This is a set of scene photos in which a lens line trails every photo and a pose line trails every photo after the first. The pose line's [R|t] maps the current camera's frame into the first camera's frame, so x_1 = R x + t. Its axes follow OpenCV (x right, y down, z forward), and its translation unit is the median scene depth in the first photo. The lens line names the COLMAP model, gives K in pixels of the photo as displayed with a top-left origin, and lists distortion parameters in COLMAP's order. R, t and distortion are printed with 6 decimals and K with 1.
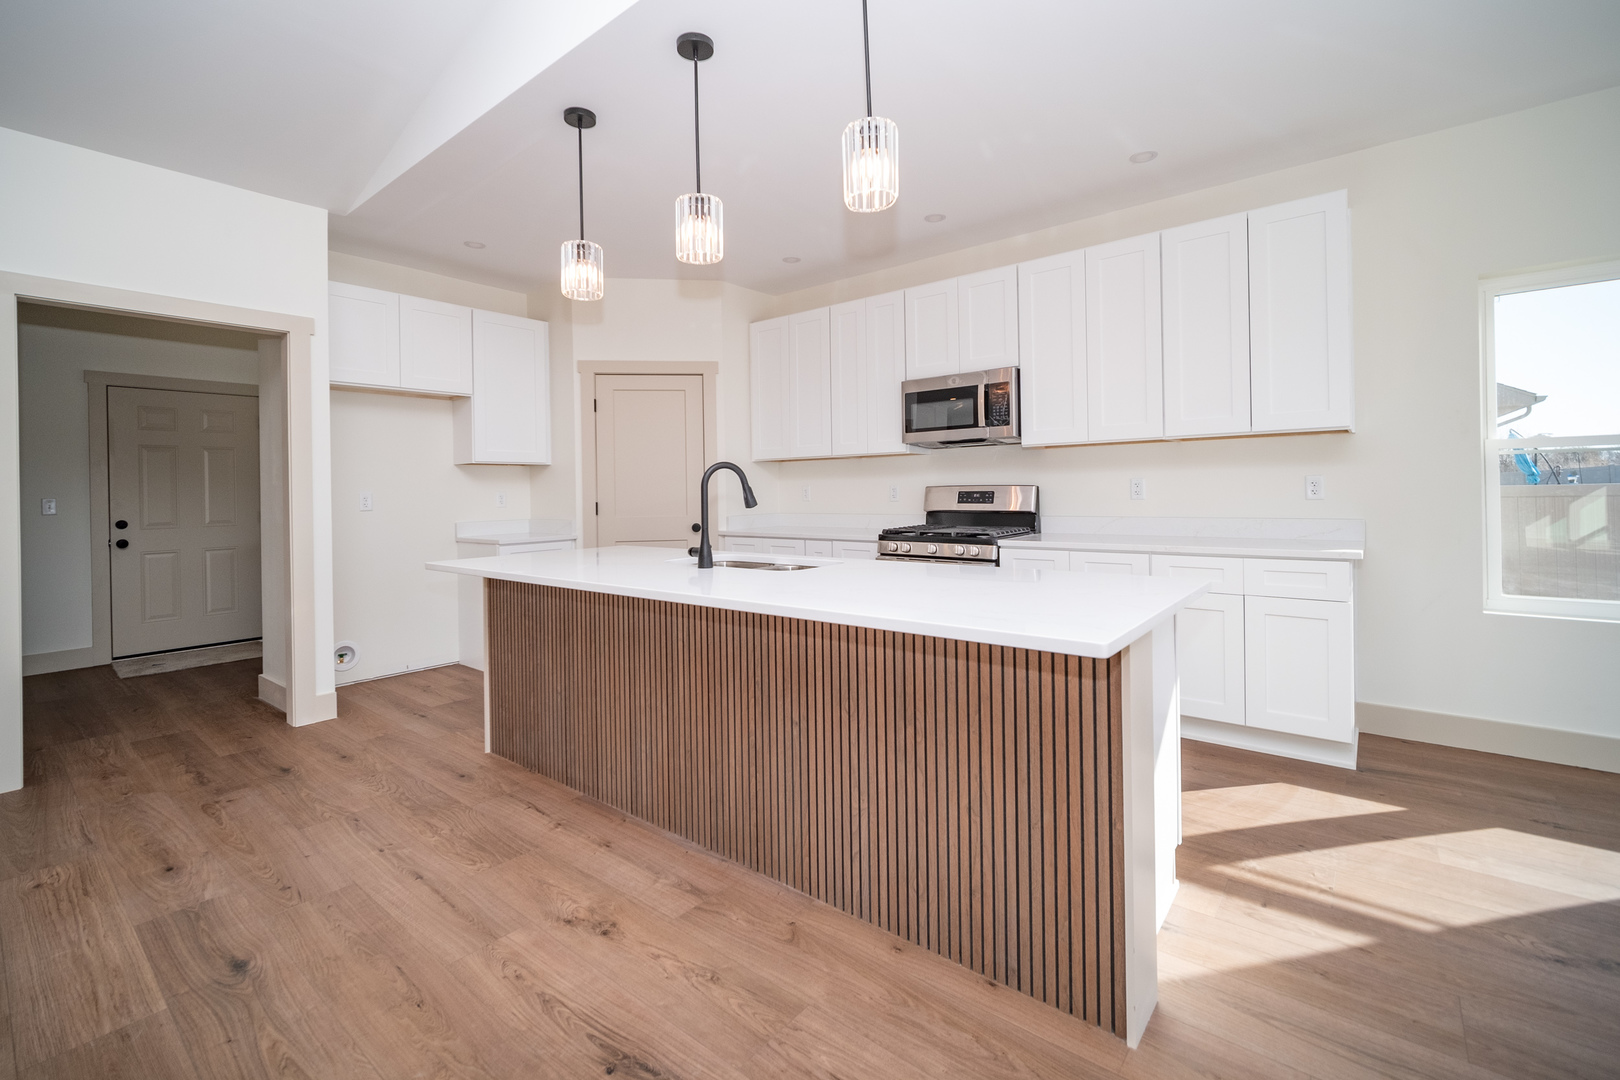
lens RADIAL K [[699.5, 0, 810.6], [0, 699.5, 490.1], [0, 0, 1]] dist [-0.000887, -0.000266]
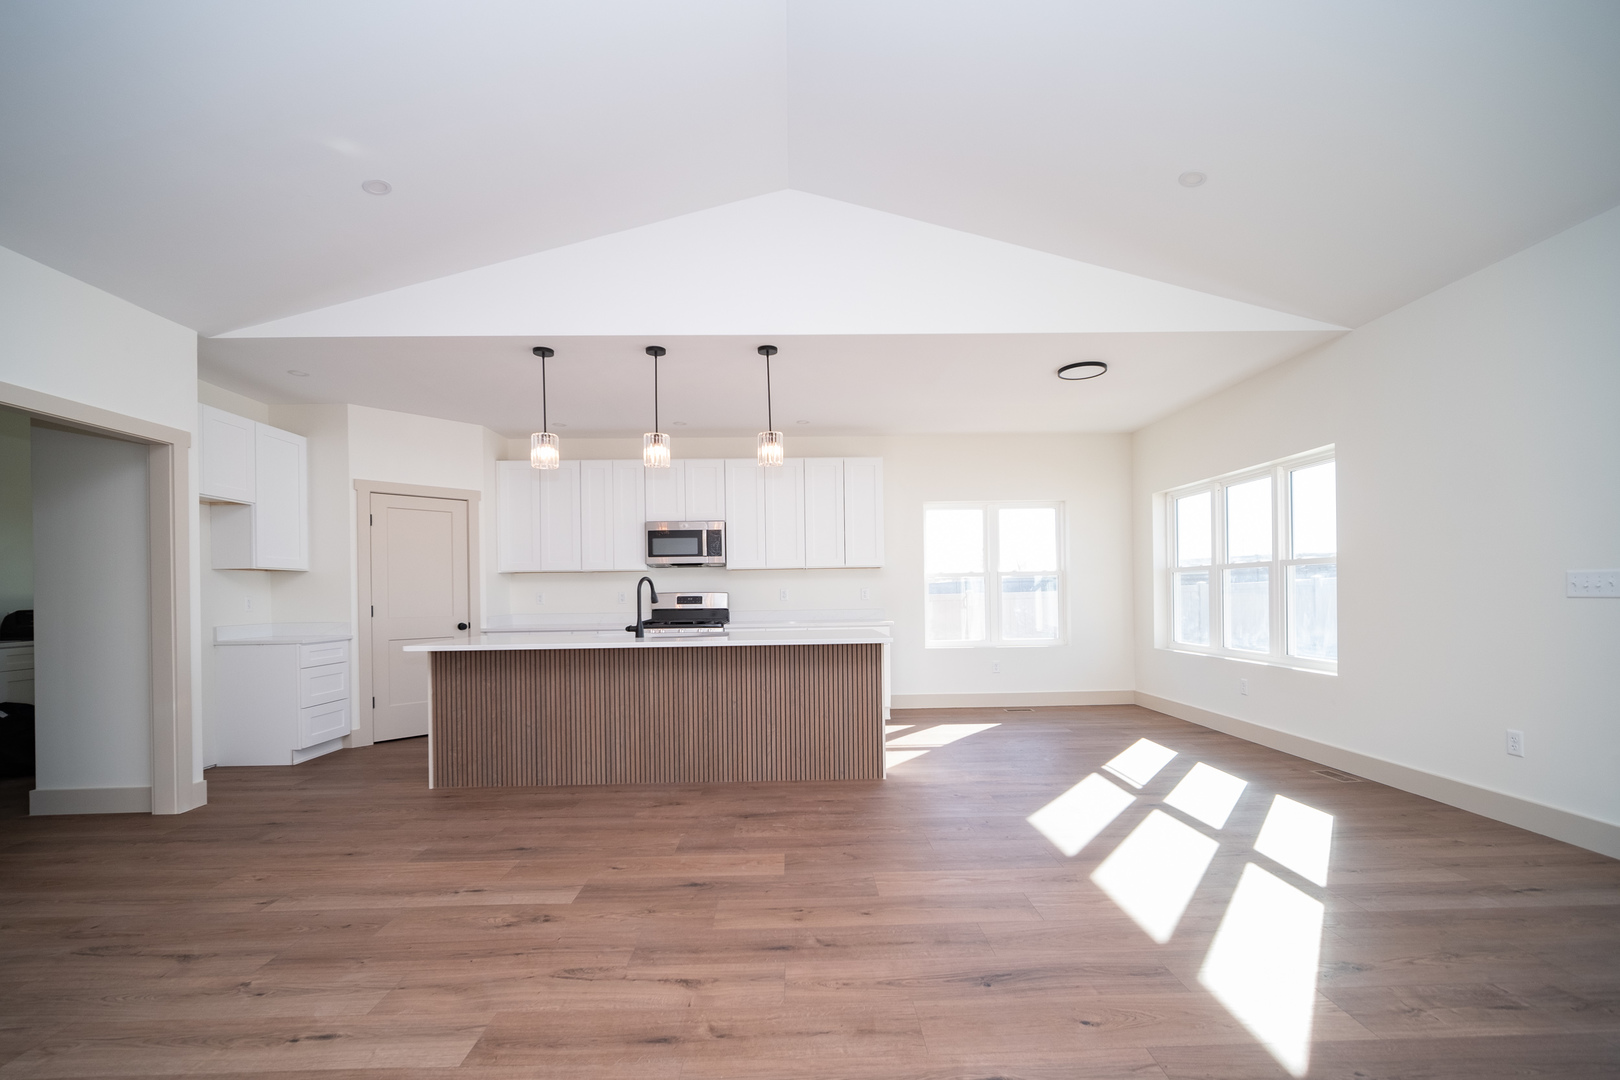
lens RADIAL K [[696.6, 0, 788.6], [0, 696.6, 599.5], [0, 0, 1]] dist [-0.001038, -0.000172]
pose [[0.777519, -0.000858, 0.628859, -0.655670], [0.002424, 0.999996, -0.001632, 0.013967], [-0.628855, 0.002793, 0.777517, -0.399838]]
